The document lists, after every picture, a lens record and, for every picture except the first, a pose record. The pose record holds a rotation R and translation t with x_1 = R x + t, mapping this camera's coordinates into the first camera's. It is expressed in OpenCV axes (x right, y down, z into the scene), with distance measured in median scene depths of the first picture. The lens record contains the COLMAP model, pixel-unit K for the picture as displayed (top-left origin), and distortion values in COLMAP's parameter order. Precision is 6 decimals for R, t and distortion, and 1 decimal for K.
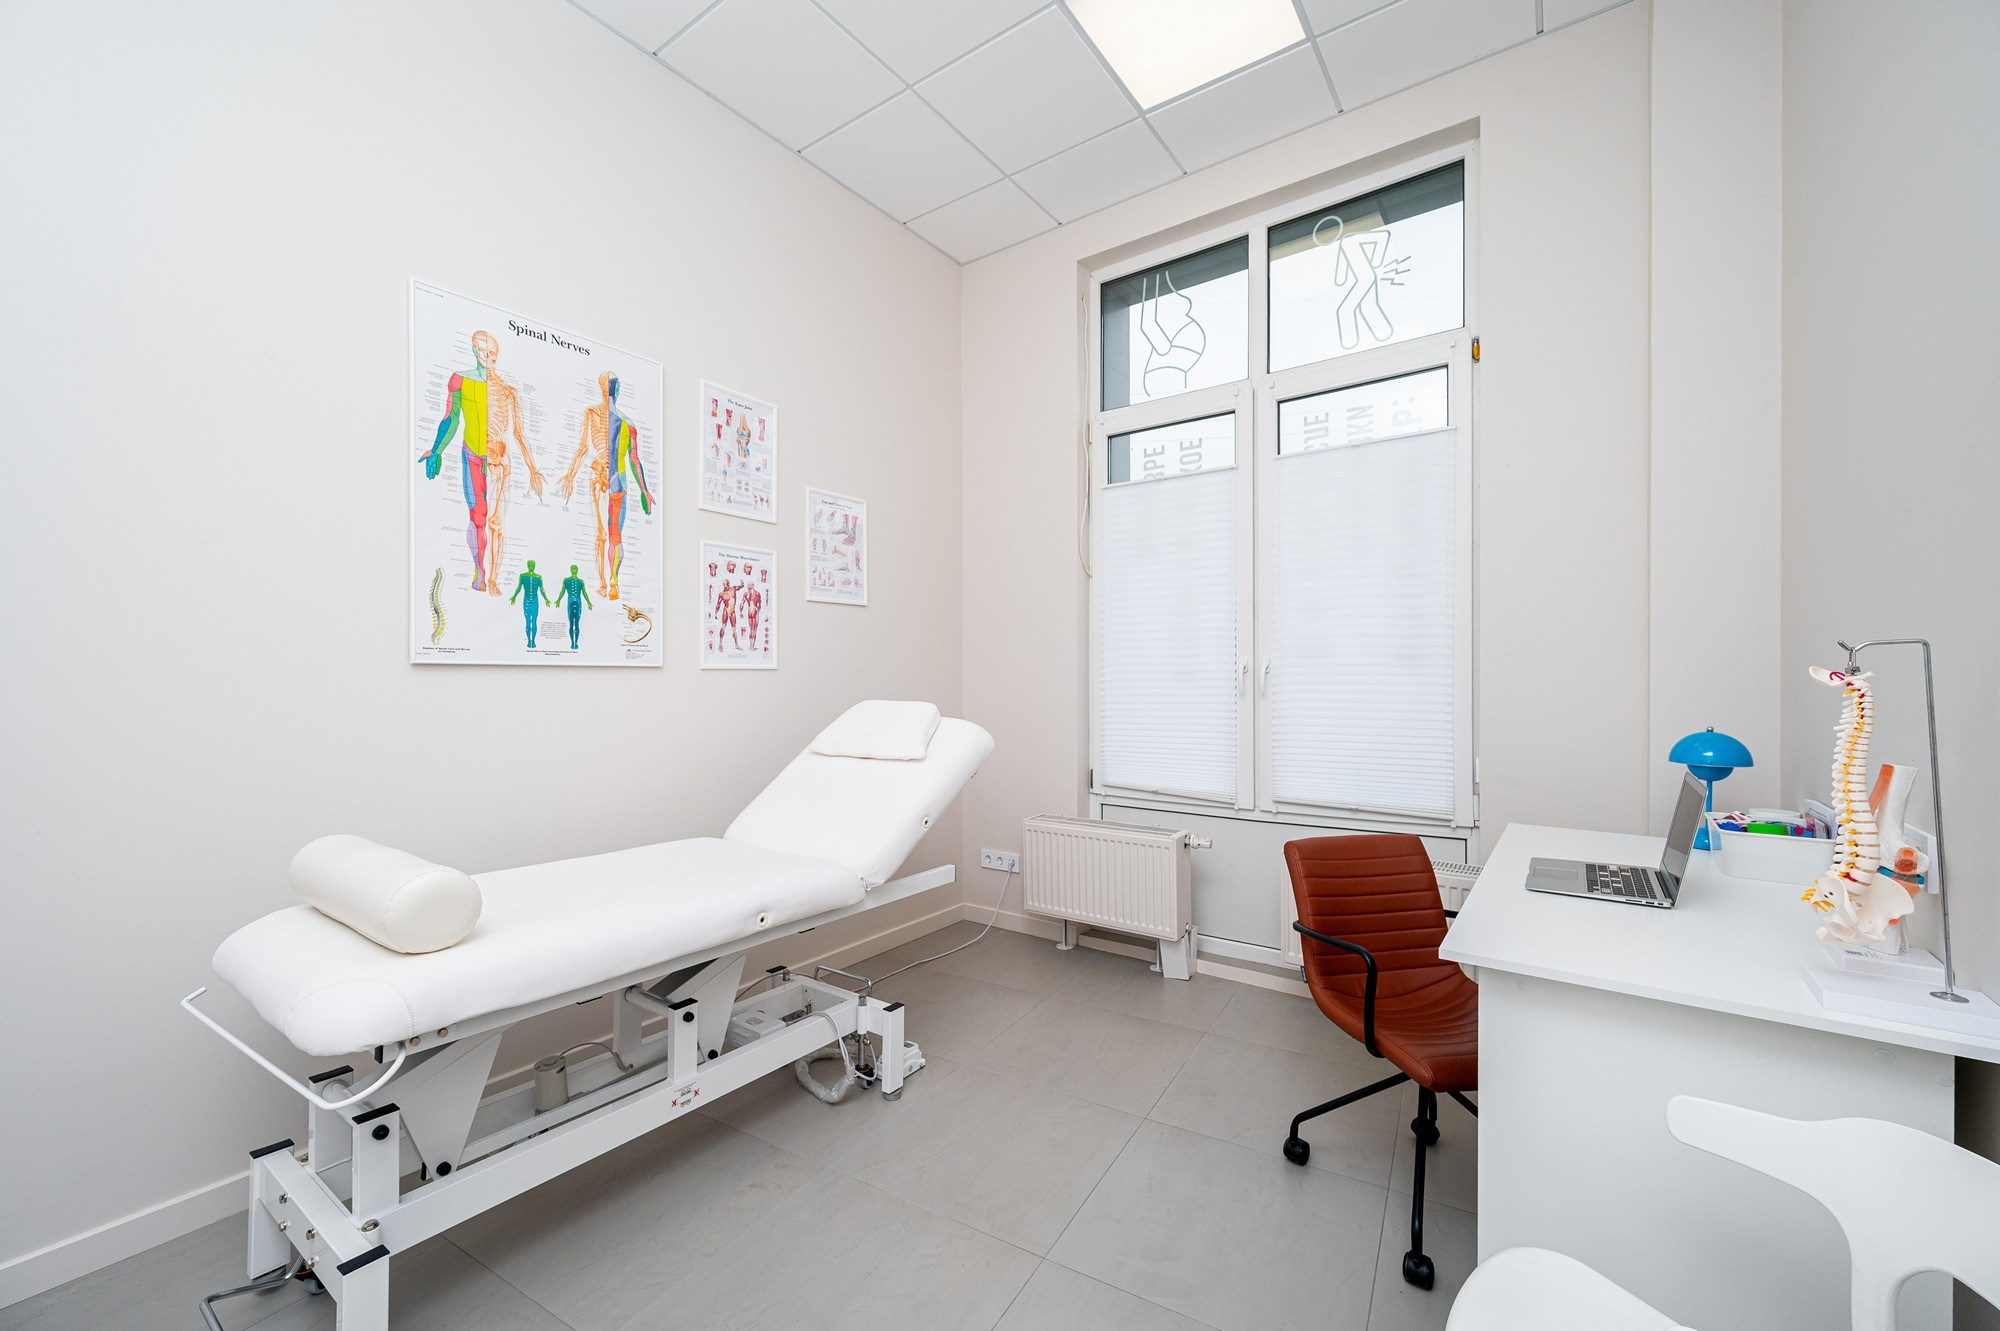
lens RADIAL K [[785.5, 0, 1033.9], [0, 785.5, 670.7], [0, 0, 1]] dist [0.001676, 0.000111]
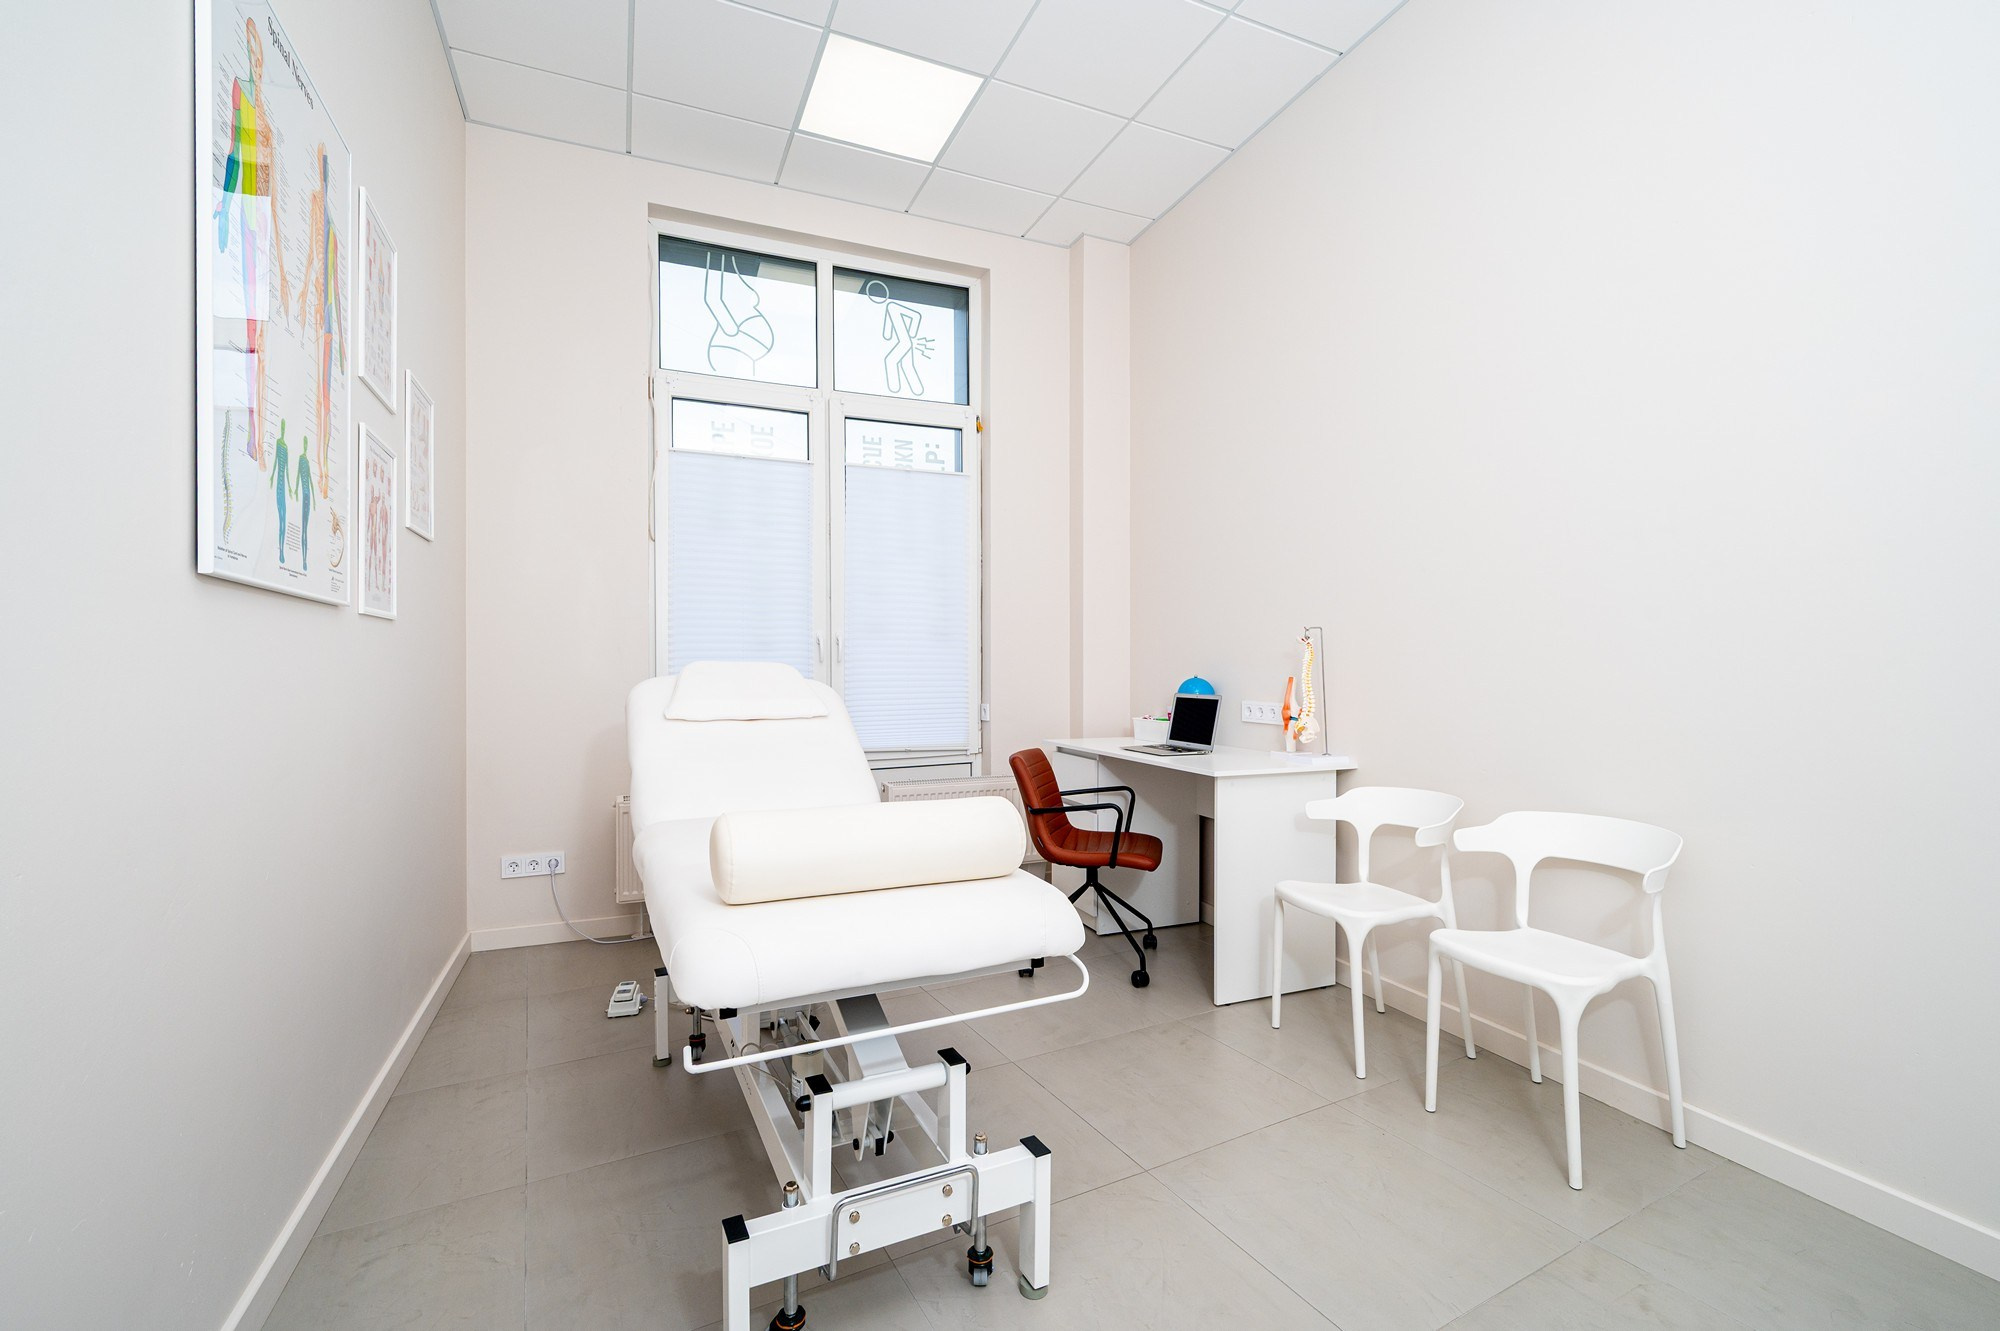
lens RADIAL K [[847.3, 0, 1000.0], [0, 847.3, 665.5], [0, 0, 1]] dist [-0.001115, -0.000007]
pose [[0.522780, 0.005856, 0.852448, -0.684947], [-0.005213, 0.999980, -0.003673, 0.038381], [-0.852452, -0.002524, 0.522800, 0.134410]]
